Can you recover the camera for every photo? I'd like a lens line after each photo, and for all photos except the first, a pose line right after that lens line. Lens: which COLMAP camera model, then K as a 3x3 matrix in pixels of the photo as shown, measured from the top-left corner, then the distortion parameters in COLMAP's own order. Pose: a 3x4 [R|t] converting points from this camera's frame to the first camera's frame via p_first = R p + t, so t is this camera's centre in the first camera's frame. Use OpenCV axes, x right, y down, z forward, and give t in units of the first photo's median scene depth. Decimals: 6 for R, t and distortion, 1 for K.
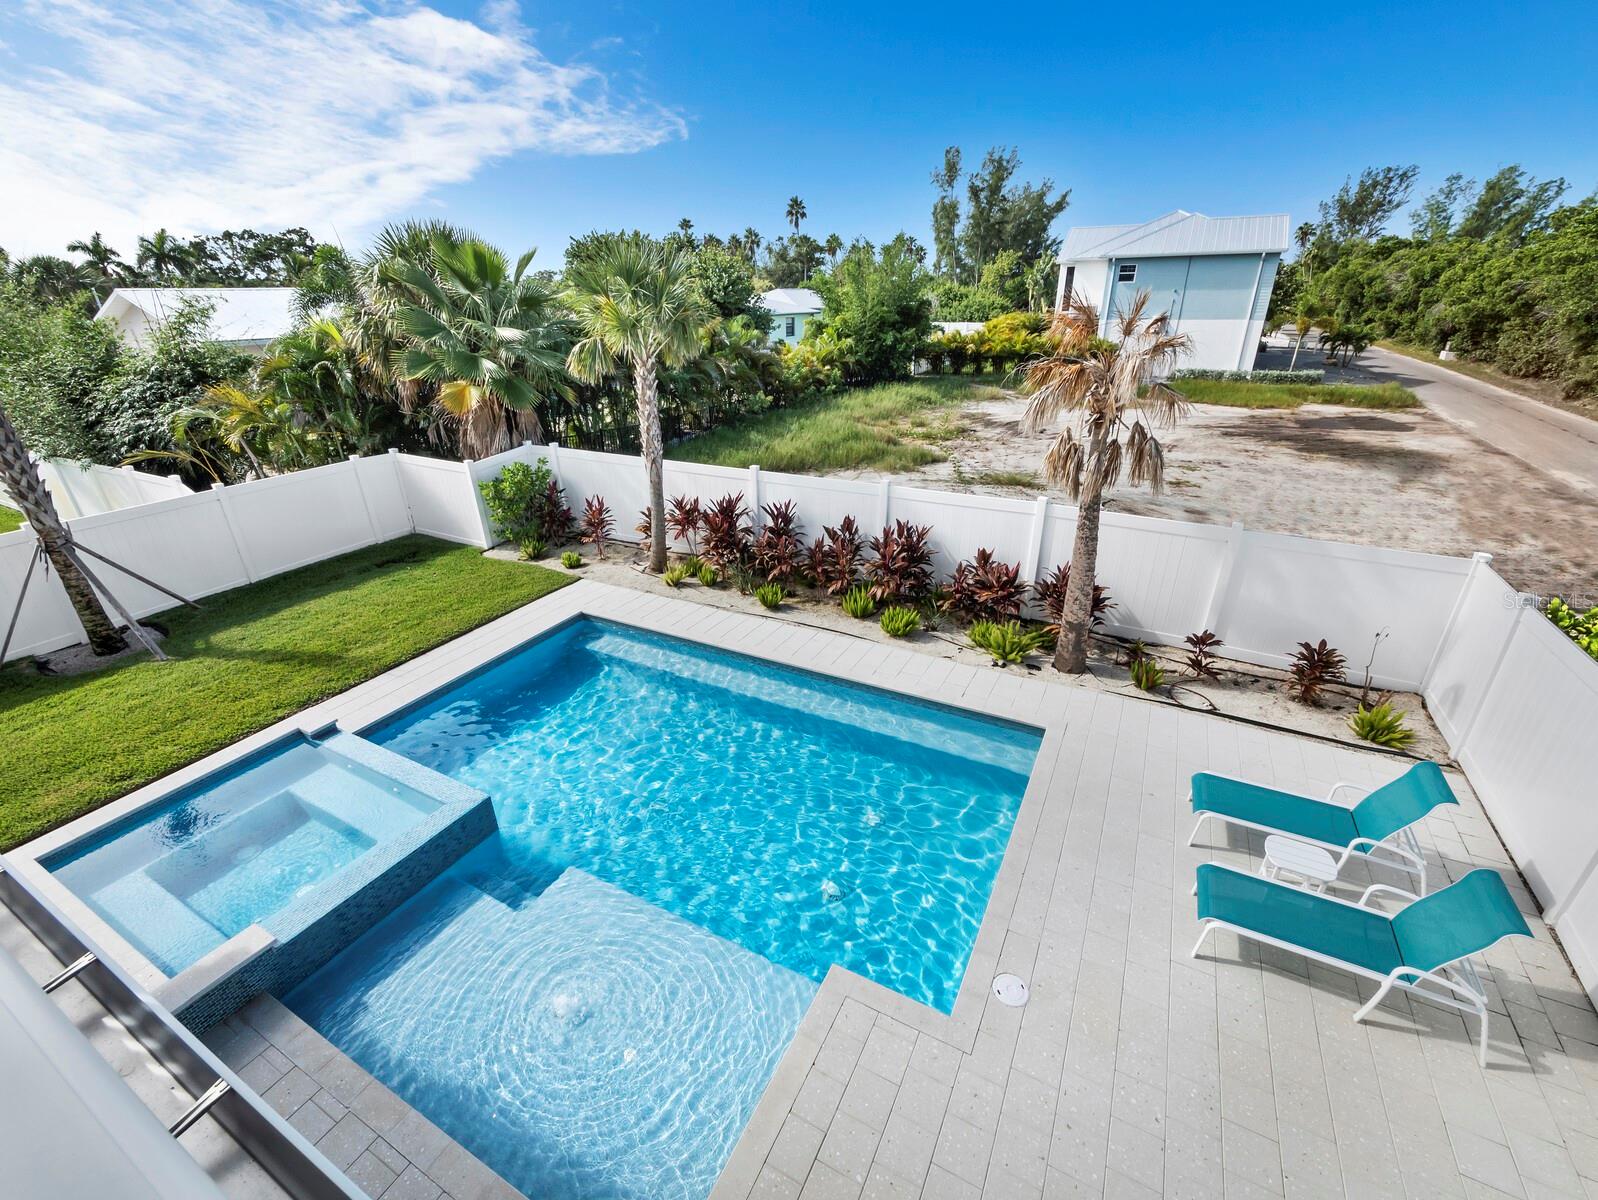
lens RADIAL K [[674.7, 0, 799.0], [0, 674.7, 600.0], [0, 0, 1]] dist [-0.001761, 0.000147]
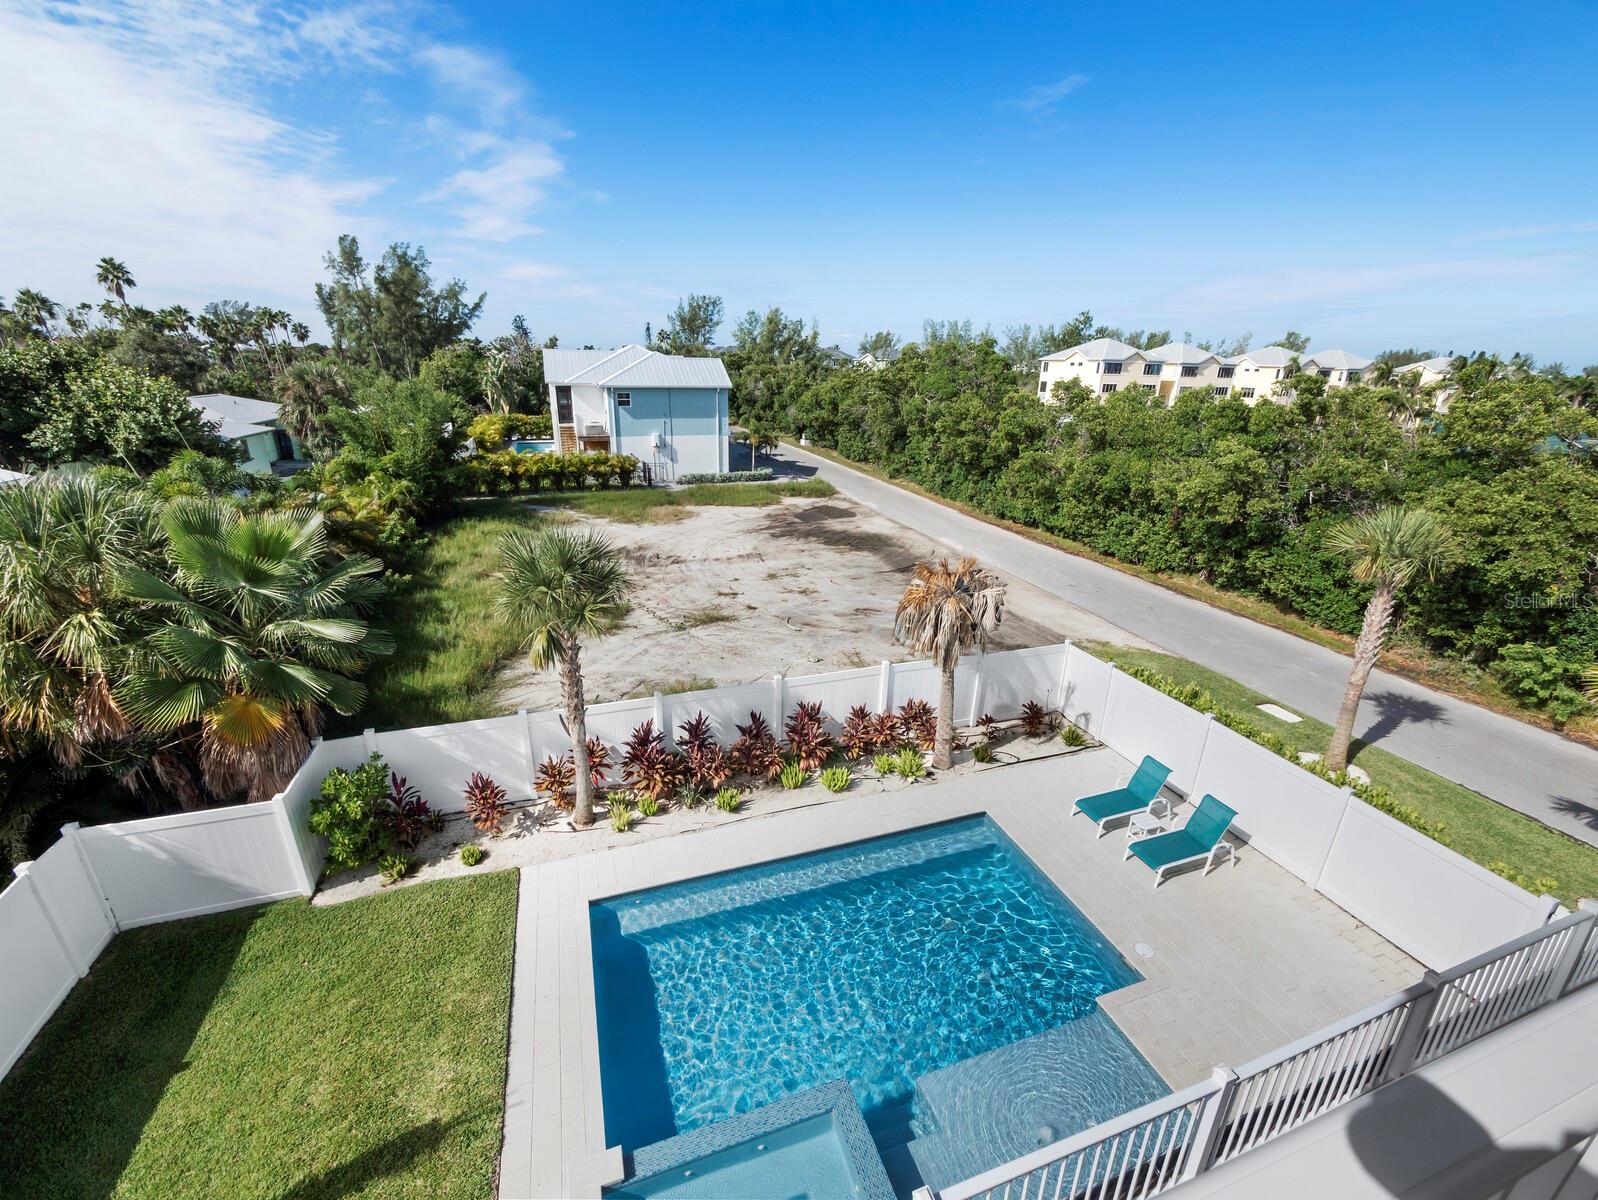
lens RADIAL K [[663.9, 0, 799.0], [0, 663.9, 600.0], [0, 0, 1]] dist [-0.002136, 0.000187]
pose [[0.683428, -0.216115, 0.697295, -0.216015], [0.272899, 0.961558, 0.030547, -0.107933], [-0.677091, 0.169414, 0.716133, 0.016155]]
